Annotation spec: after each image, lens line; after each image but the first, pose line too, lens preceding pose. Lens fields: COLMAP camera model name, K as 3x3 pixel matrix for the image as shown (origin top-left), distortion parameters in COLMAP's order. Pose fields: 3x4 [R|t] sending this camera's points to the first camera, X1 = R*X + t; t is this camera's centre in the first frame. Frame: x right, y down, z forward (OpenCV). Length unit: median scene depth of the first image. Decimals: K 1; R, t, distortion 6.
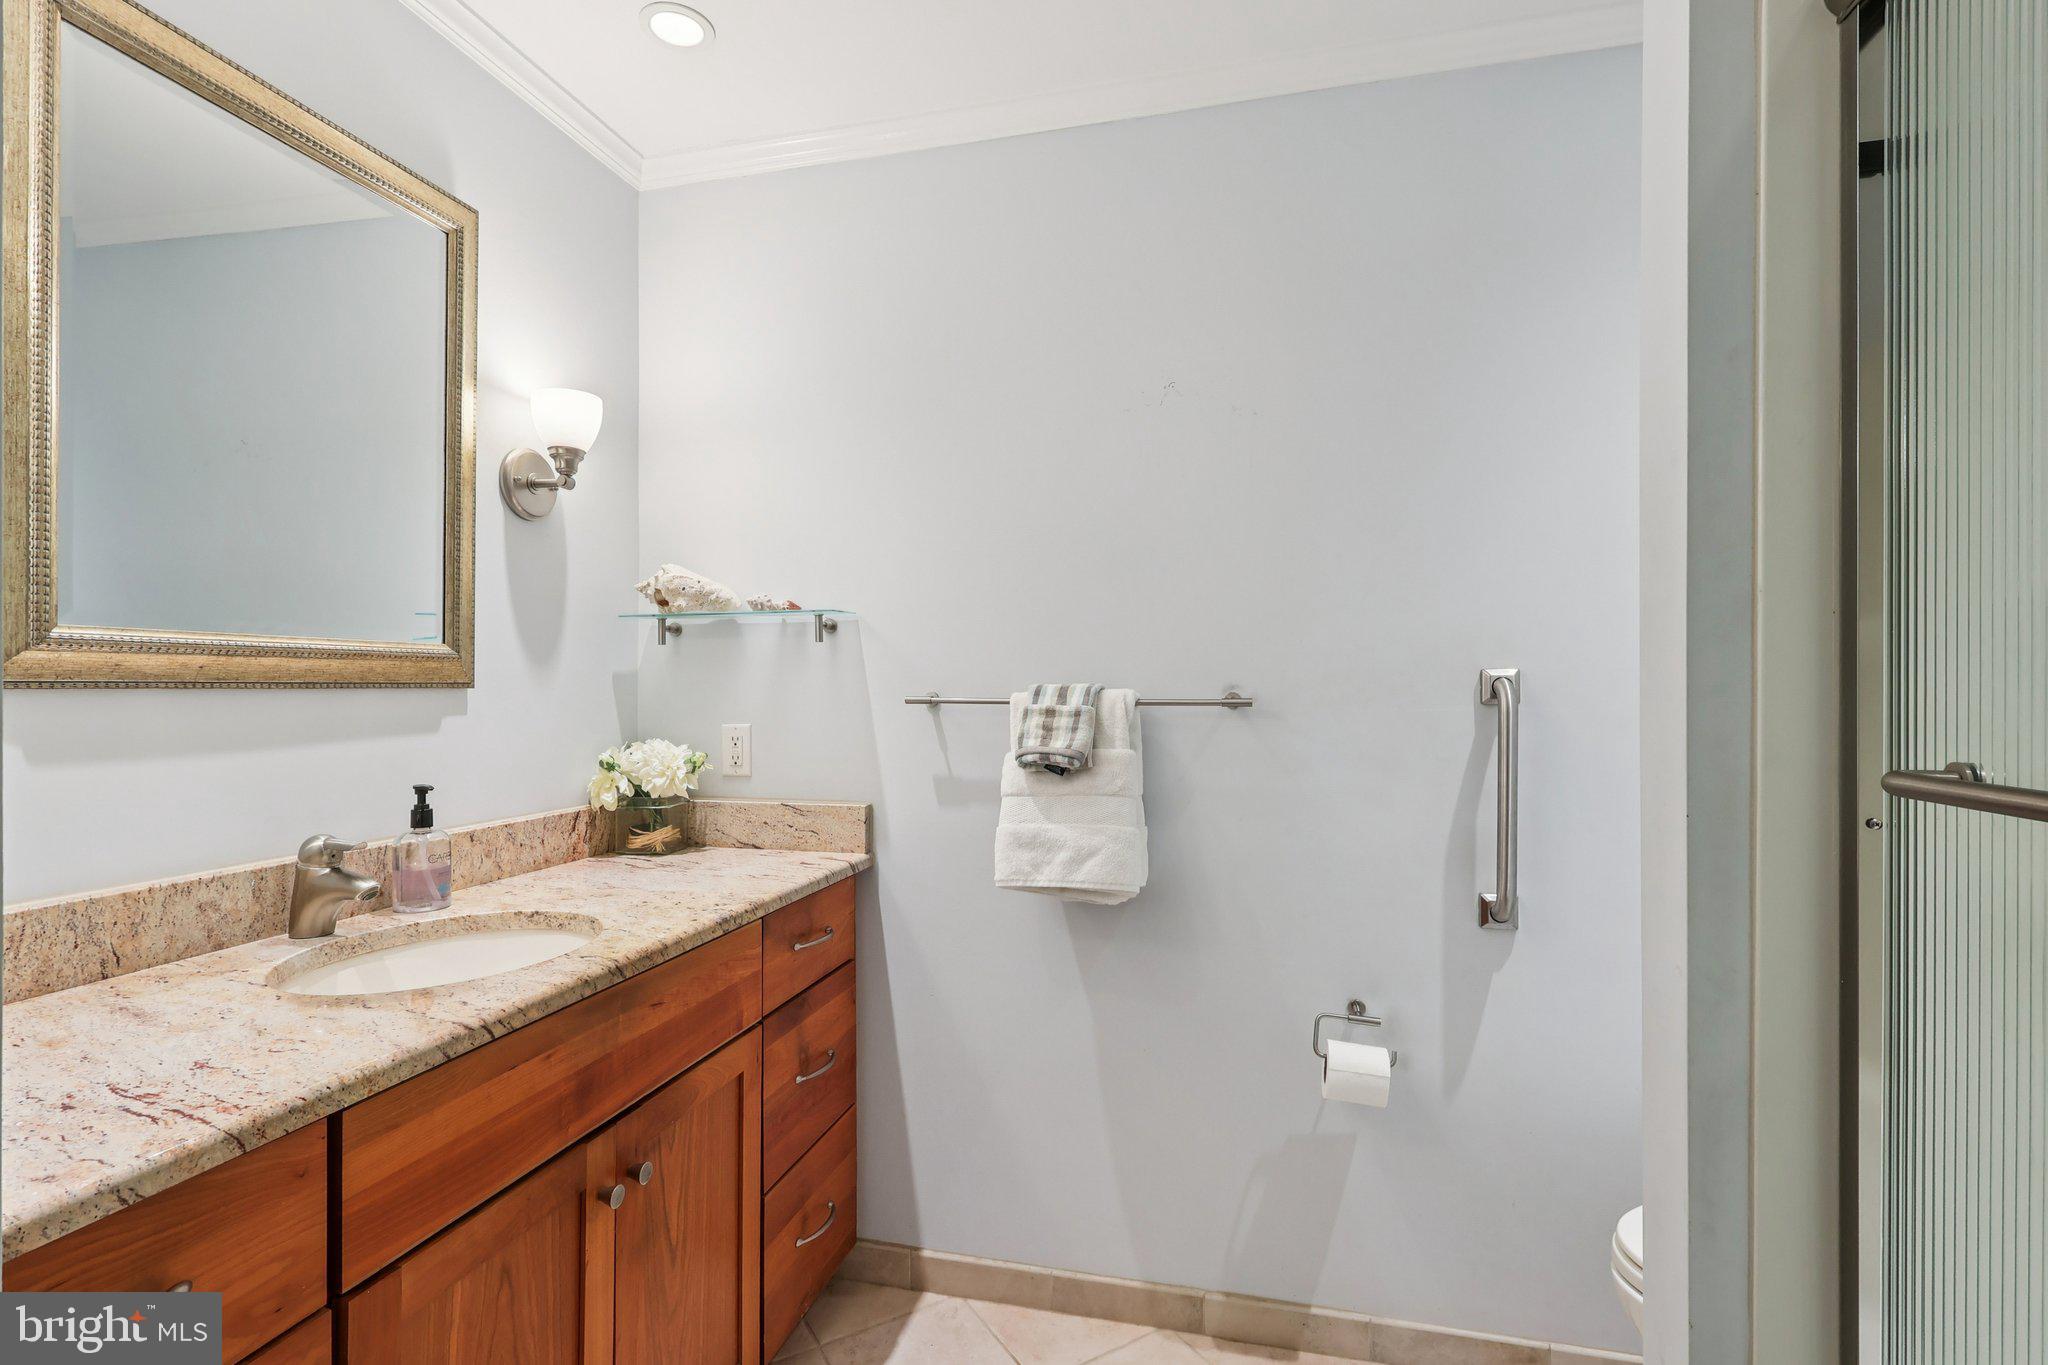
lens RADIAL K [[956.6, 0, 1023.0], [0, 956.6, 681.1], [0, 0, 1]] dist [0.001904, 0.000239]
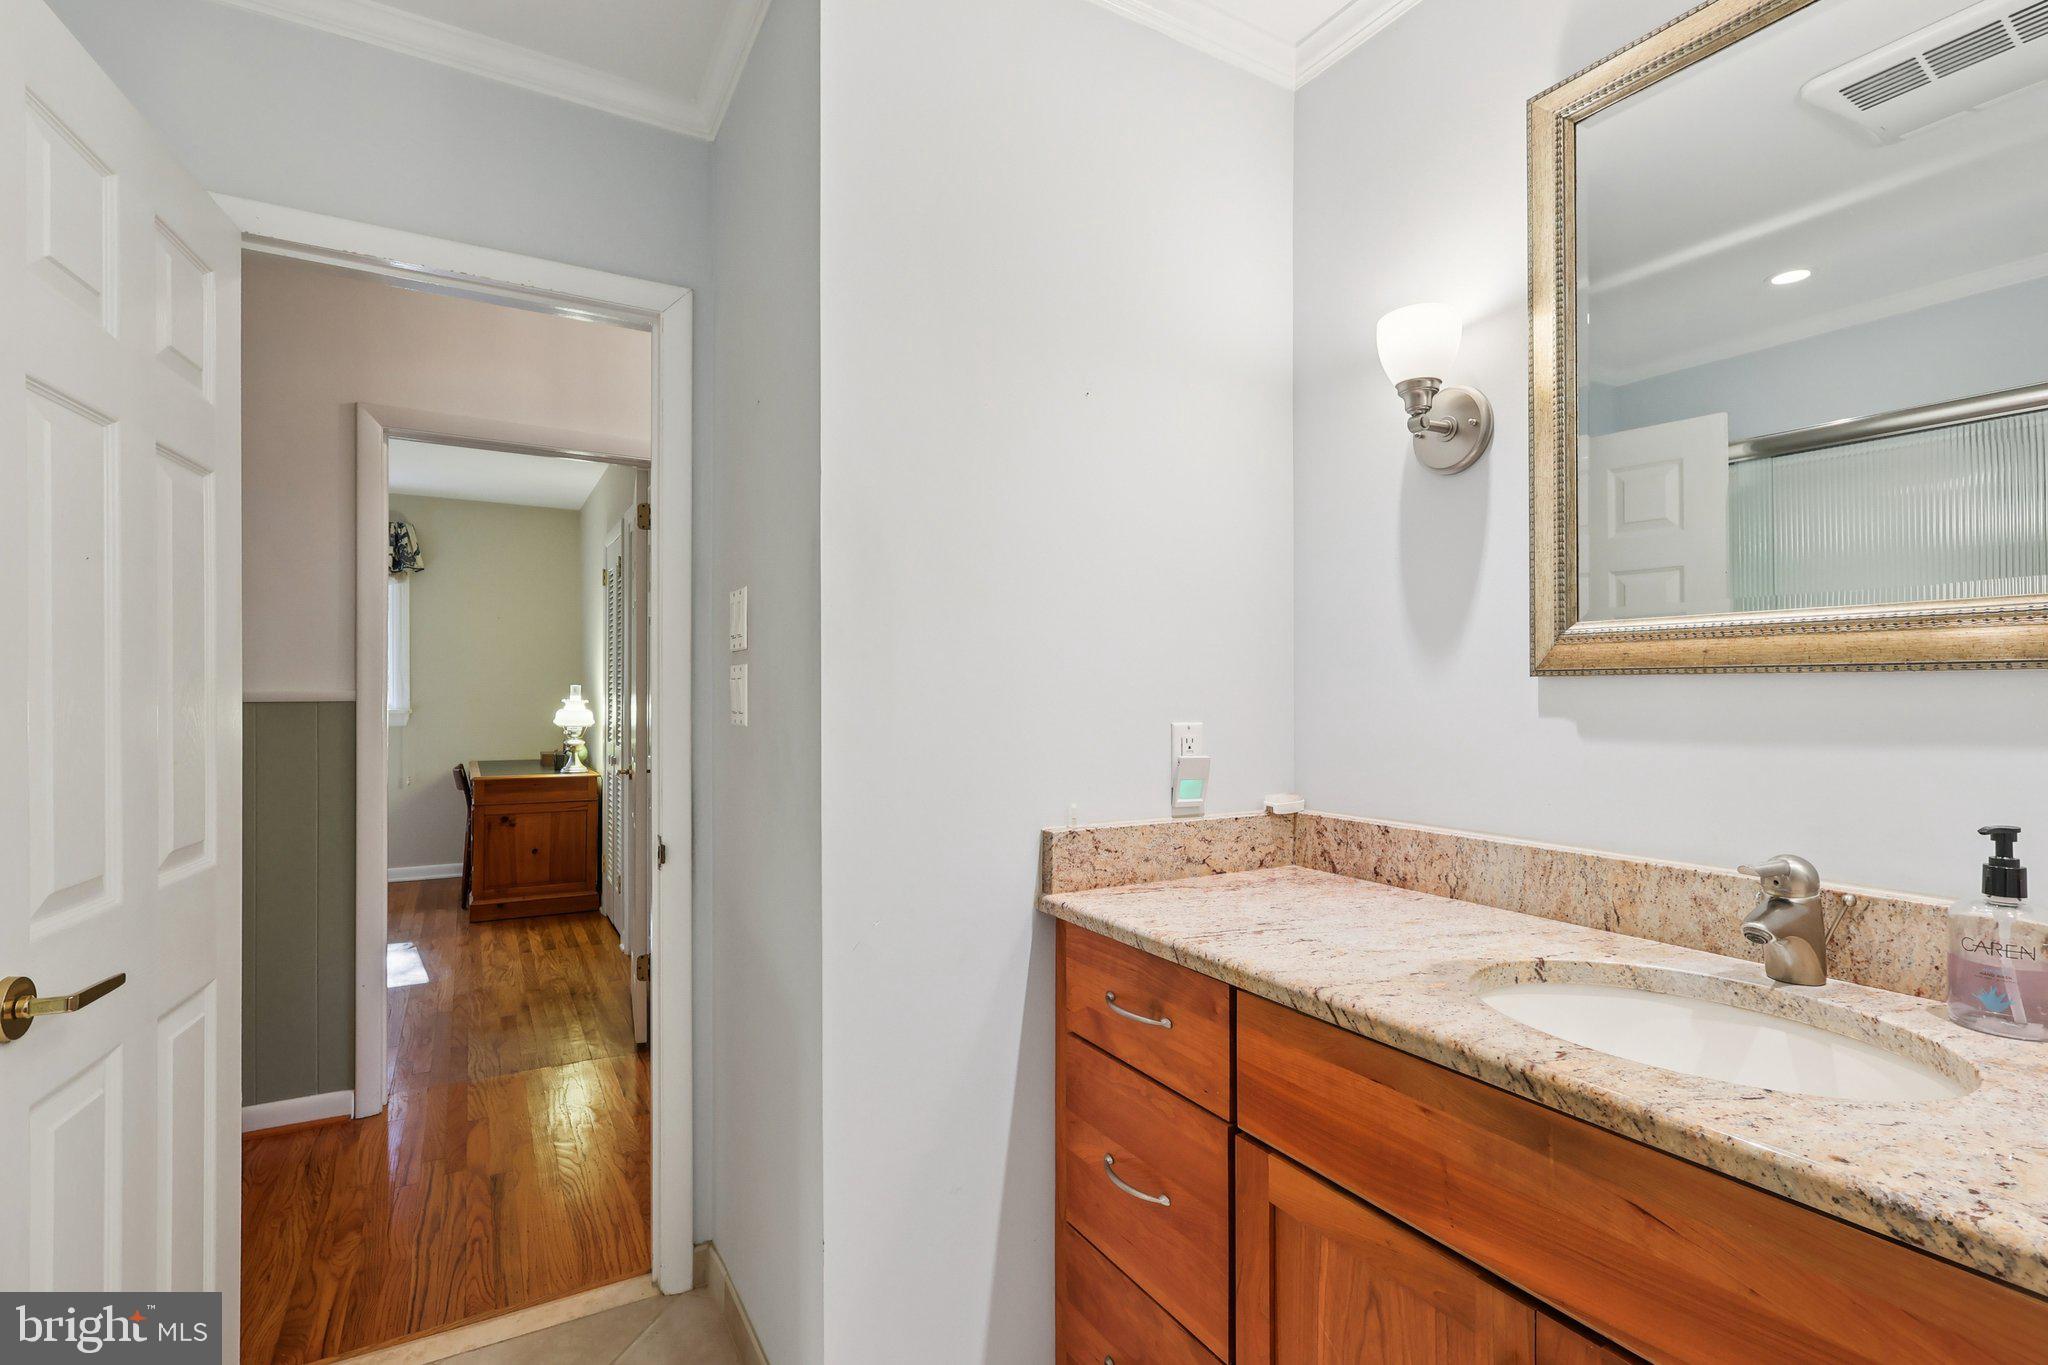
lens RADIAL K [[956.6, 0, 1018.4], [0, 956.6, 690.2], [0, 0, 1]] dist [0.001904, 0.000239]
pose [[-0.715922, -0.002936, -0.698174, 0.324612], [0.001463, 0.999983, -0.005705, 0.030923], [0.698179, -0.005106, -0.715906, 1.298114]]
